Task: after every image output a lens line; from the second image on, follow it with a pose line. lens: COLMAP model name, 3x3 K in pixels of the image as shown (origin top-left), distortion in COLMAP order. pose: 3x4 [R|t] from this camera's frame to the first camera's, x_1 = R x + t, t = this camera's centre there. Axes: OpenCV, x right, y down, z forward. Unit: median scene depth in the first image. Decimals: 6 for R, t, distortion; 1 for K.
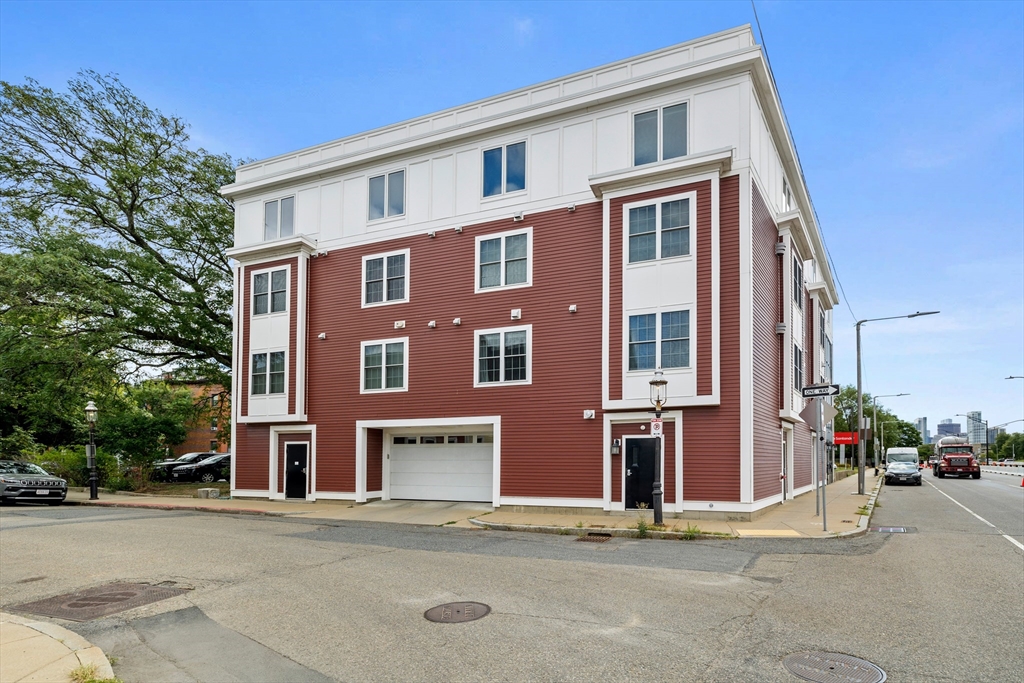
lens RADIAL K [[433.1, 0, 512.2], [0, 433.1, 337.5], [0, 0, 1]] dist [0.000706, 0.000109]
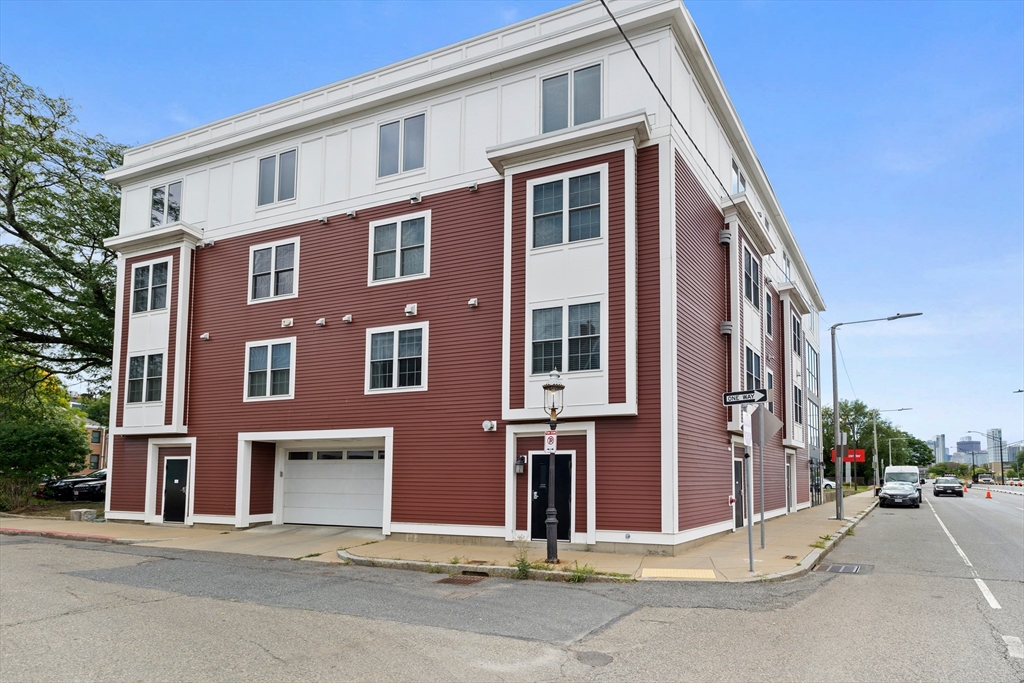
lens RADIAL K [[435.7, 0, 513.5], [0, 435.7, 339.2], [0, 0, 1]] dist [0.001220, -0.000318]
pose [[0.999915, 0.001315, -0.012999, 0.220294], [-0.001687, 0.999588, -0.028665, 0.029373], [0.012956, 0.028684, 0.999505, 0.130769]]
